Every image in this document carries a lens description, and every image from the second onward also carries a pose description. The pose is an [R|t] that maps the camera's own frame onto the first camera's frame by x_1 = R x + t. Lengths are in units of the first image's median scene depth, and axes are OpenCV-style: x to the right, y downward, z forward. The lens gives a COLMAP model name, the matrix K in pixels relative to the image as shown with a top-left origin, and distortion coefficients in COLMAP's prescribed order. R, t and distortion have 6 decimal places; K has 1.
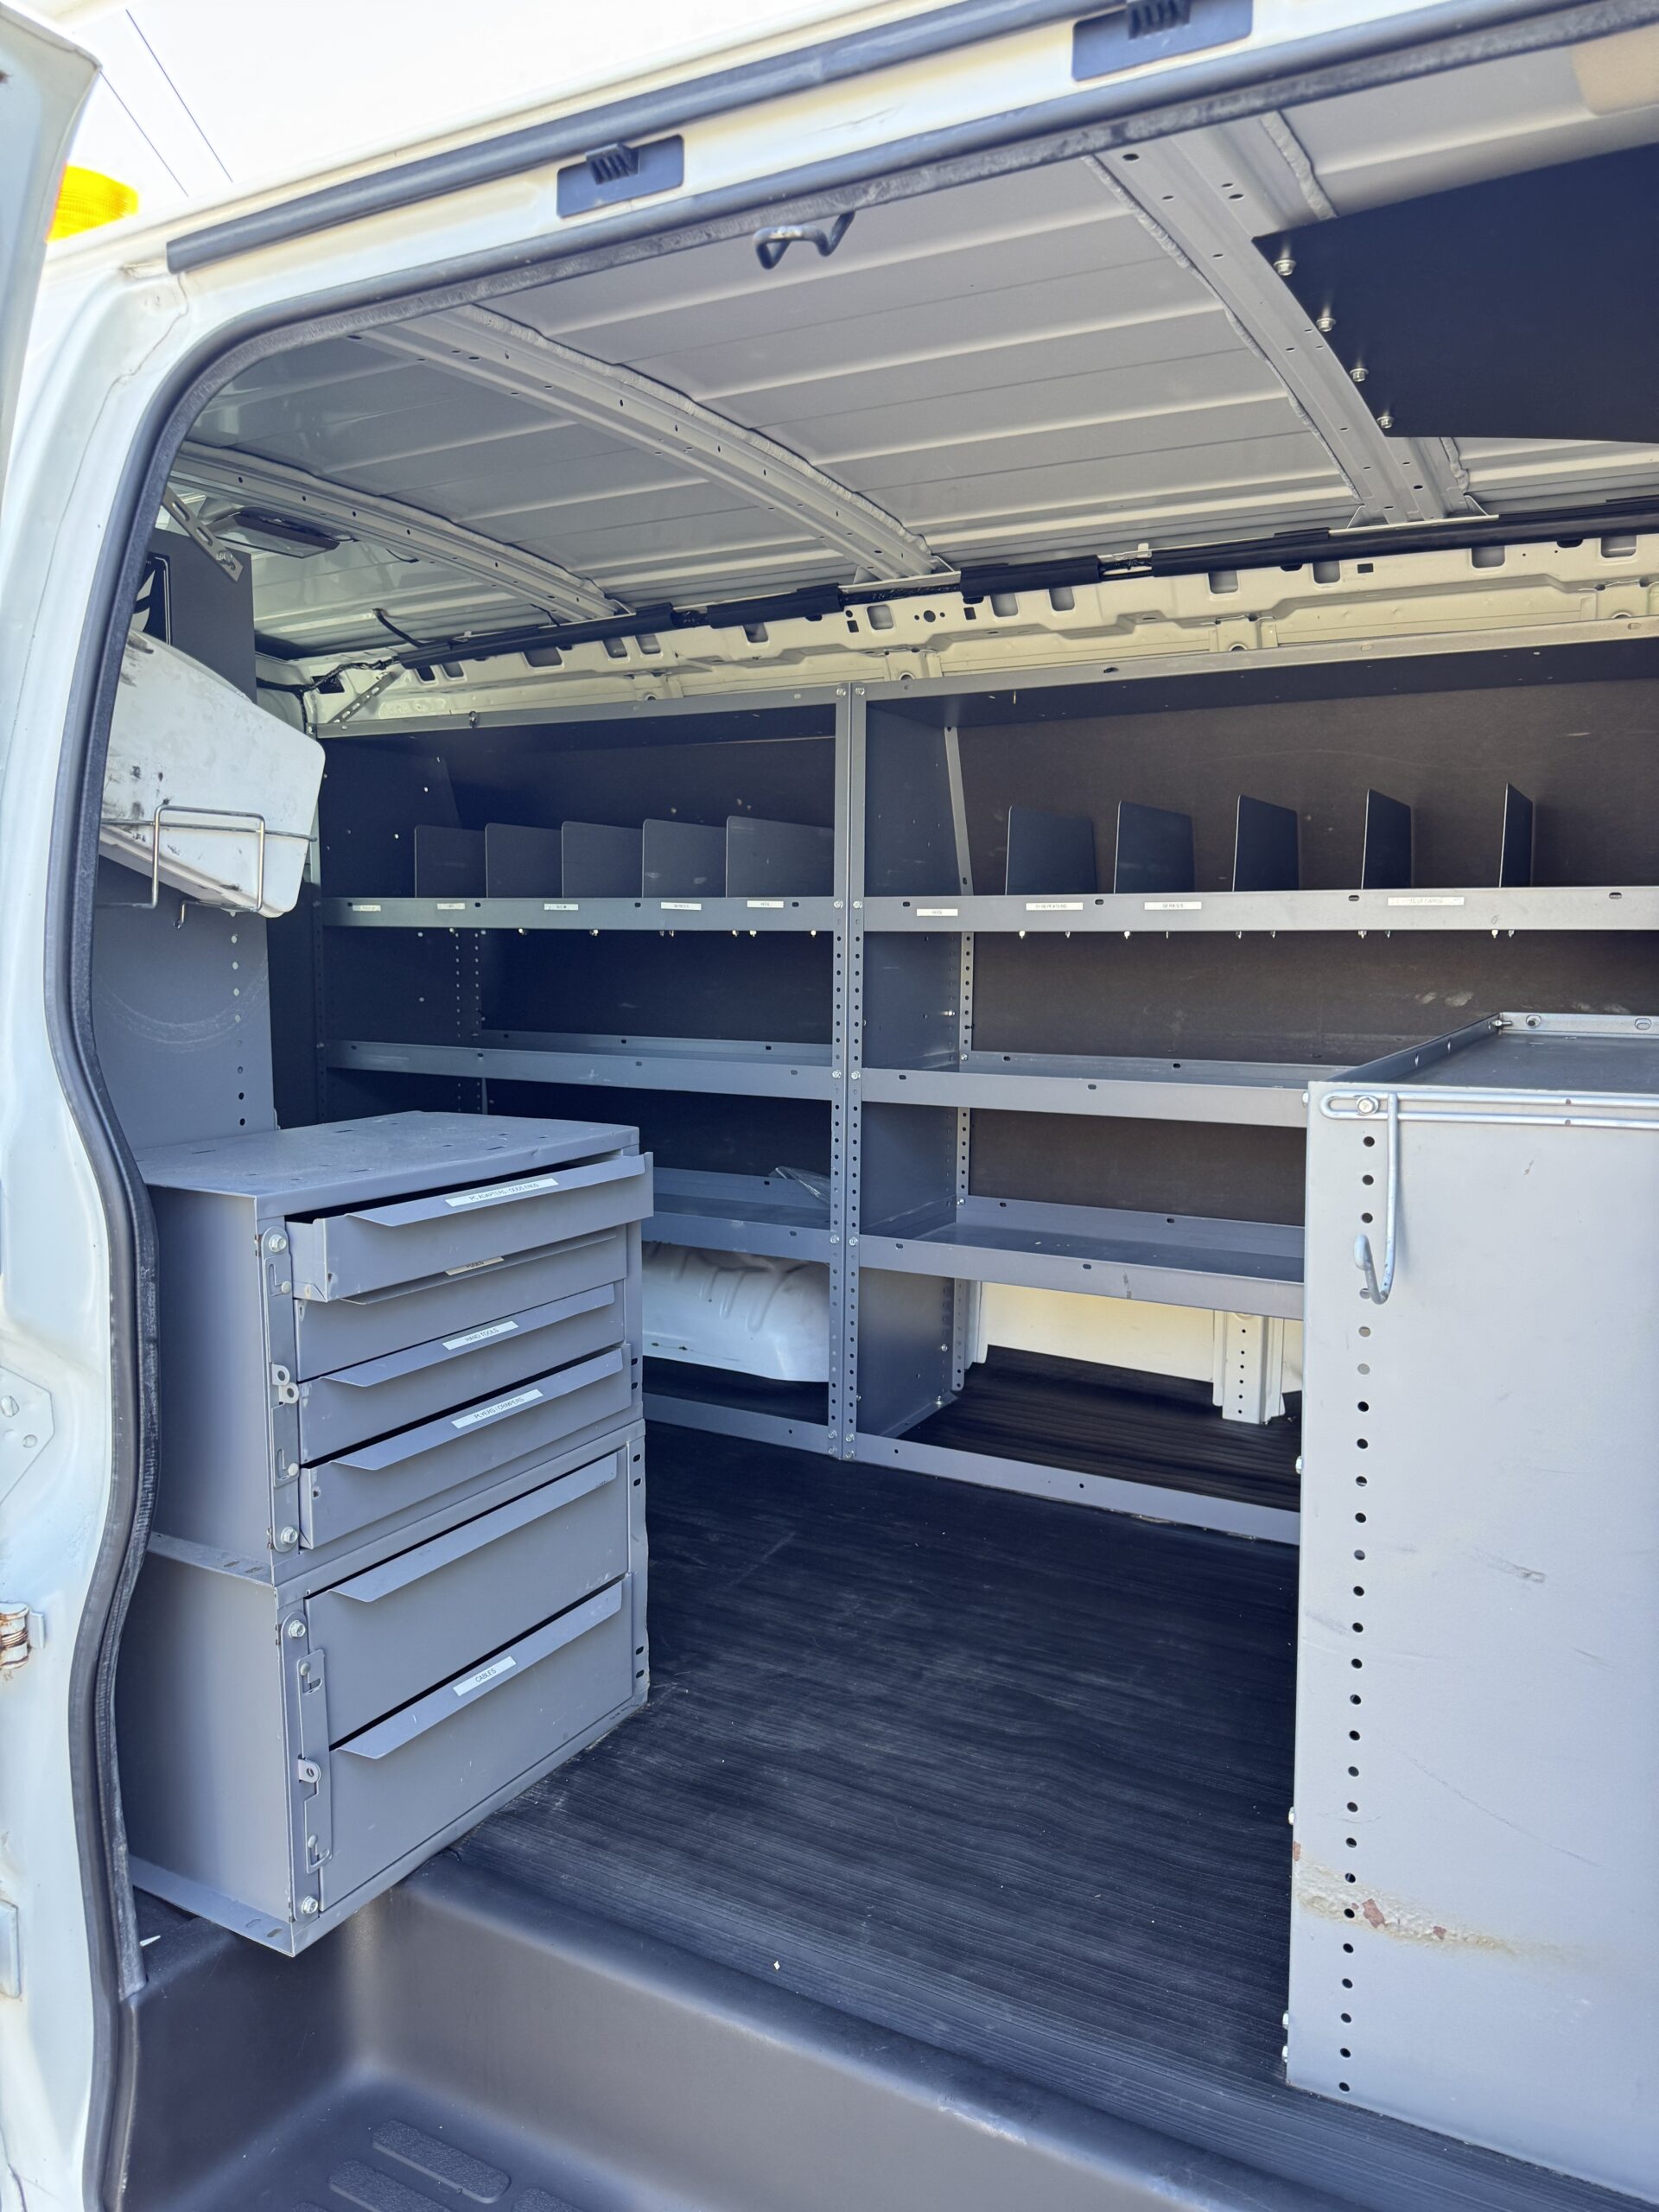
lens RADIAL K [[1571.9, 0, 828.6], [0, 1571.9, 1114.6], [0, 0, 1]] dist [0.000397, -0.009248]
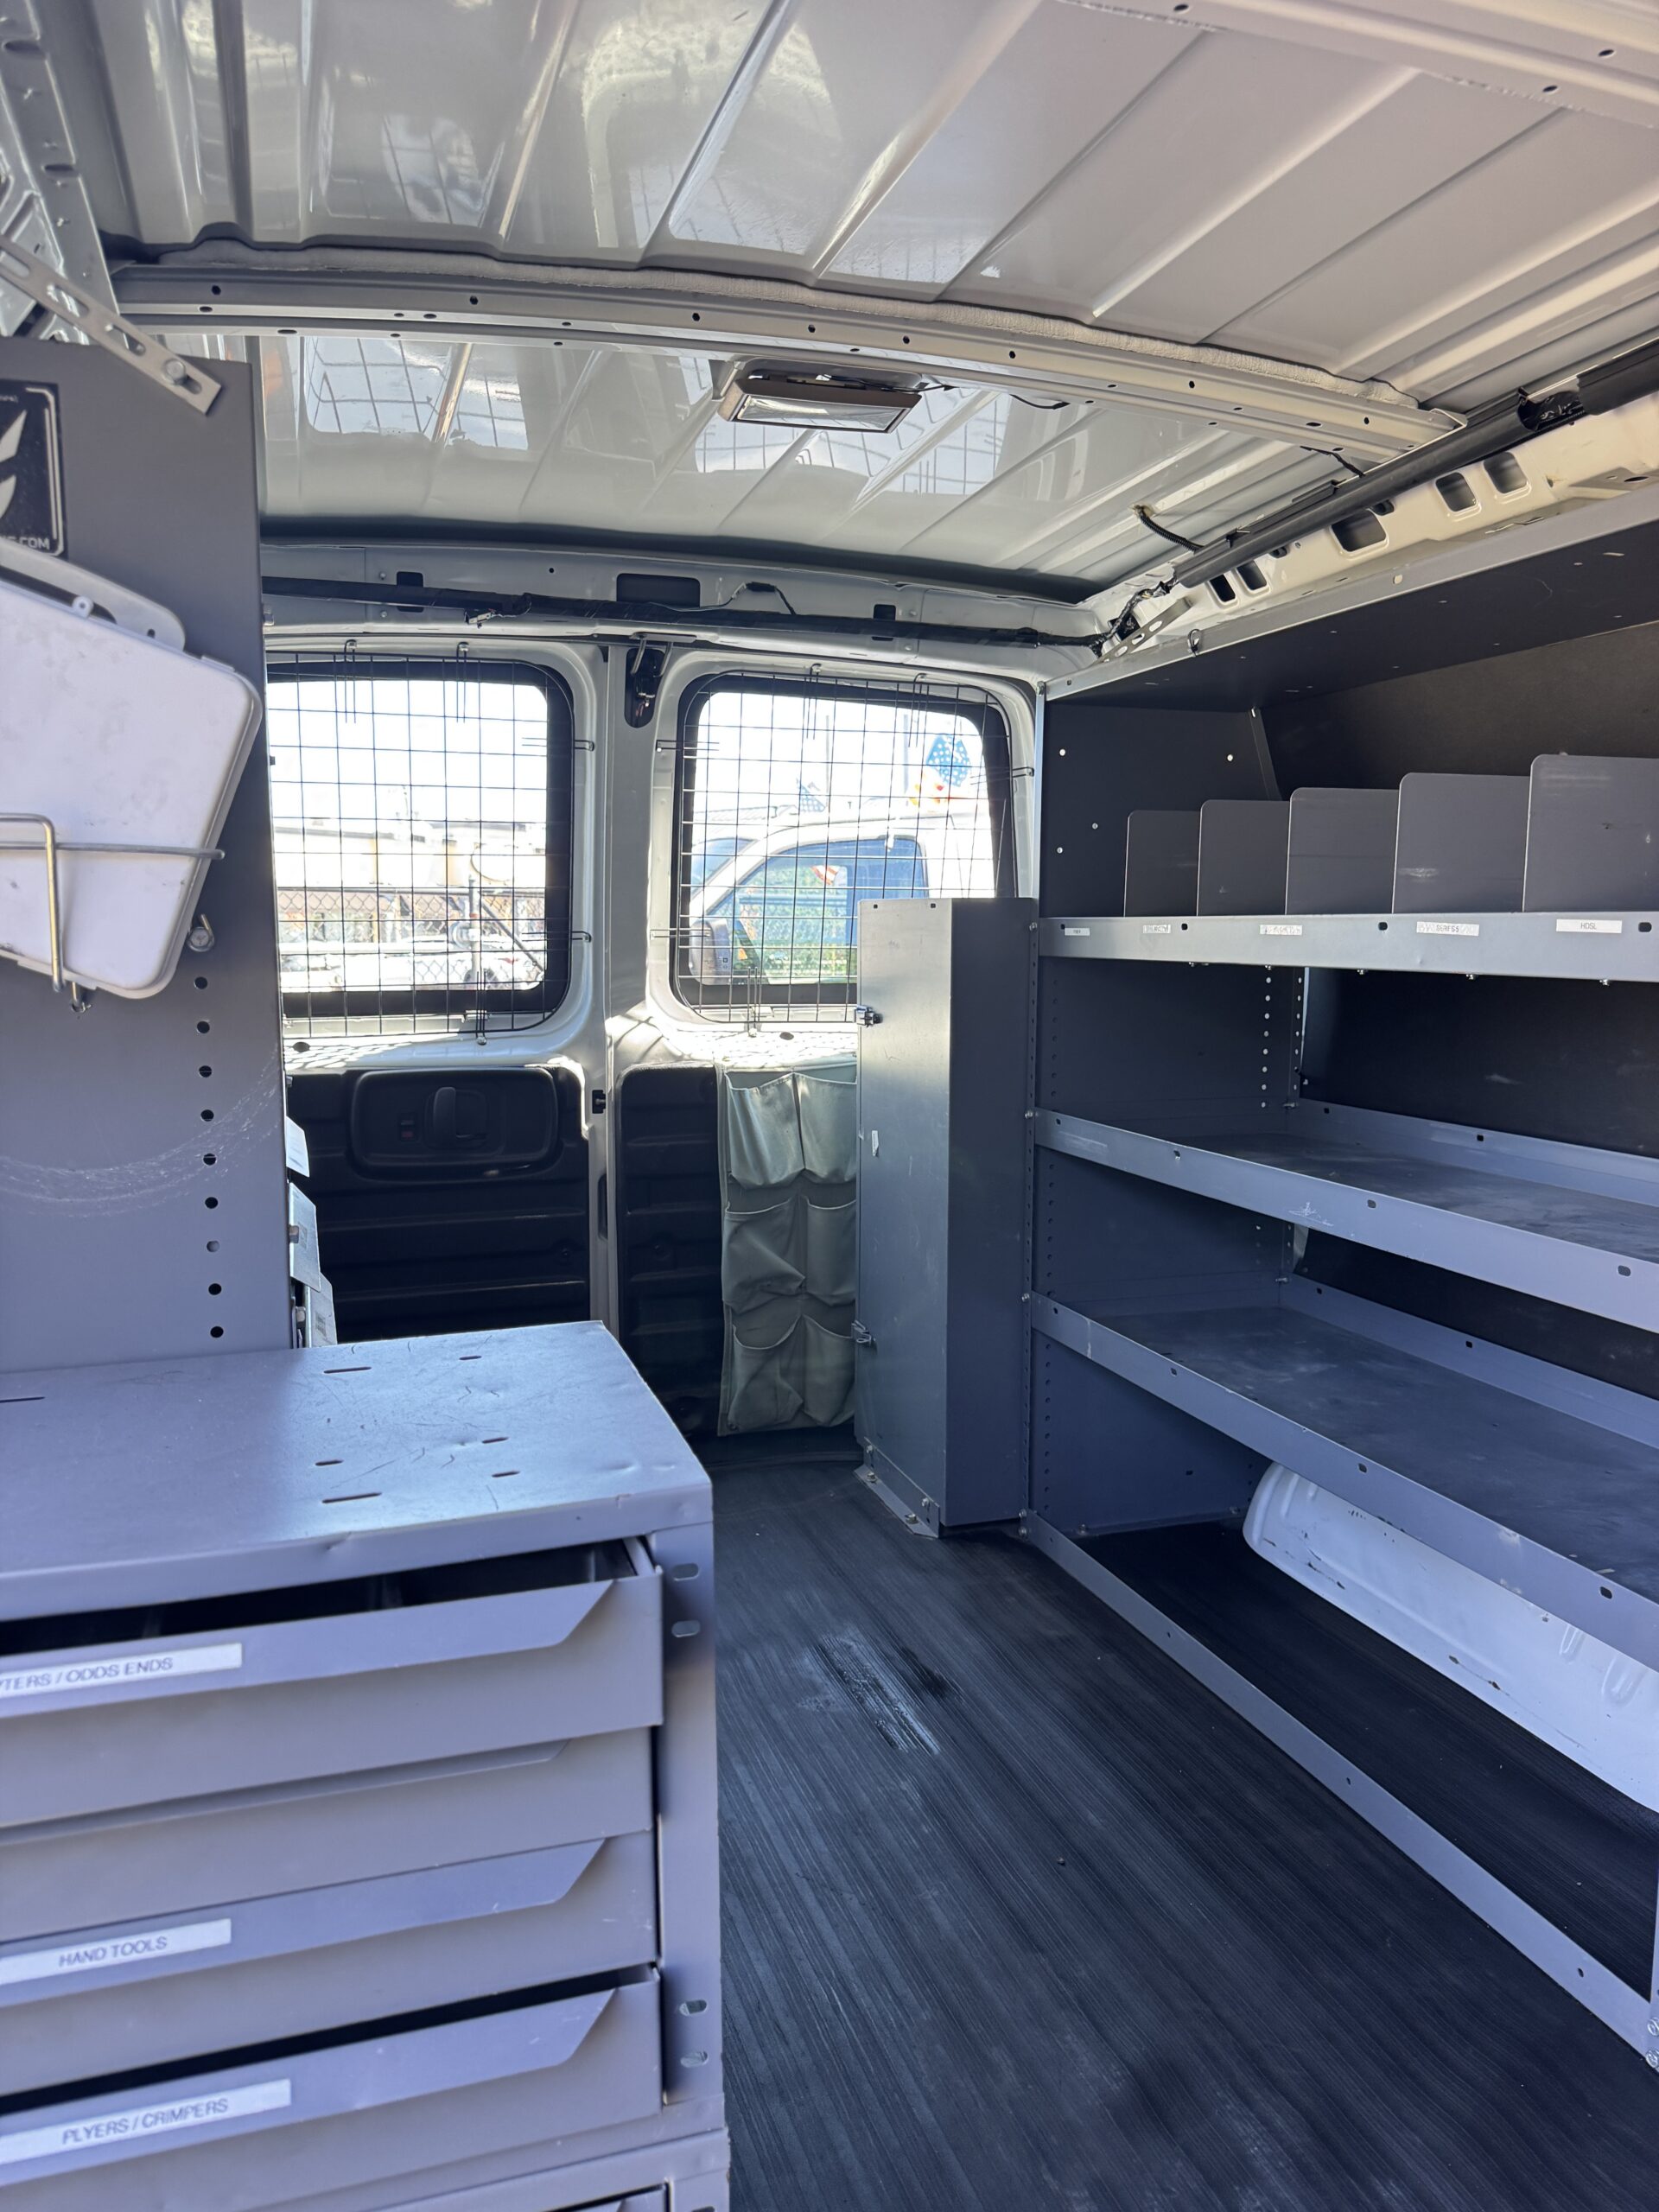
lens RADIAL K [[1571.9, 0, 822.0], [0, 1571.9, 1088.6], [0, 0, 1]] dist [0.000397, -0.009248]
pose [[0.730096, 0.058869, -0.680805, 0.111181], [-0.067340, 0.997631, 0.014050, -0.064270], [0.680019, 0.035587, 0.732330, 0.414978]]
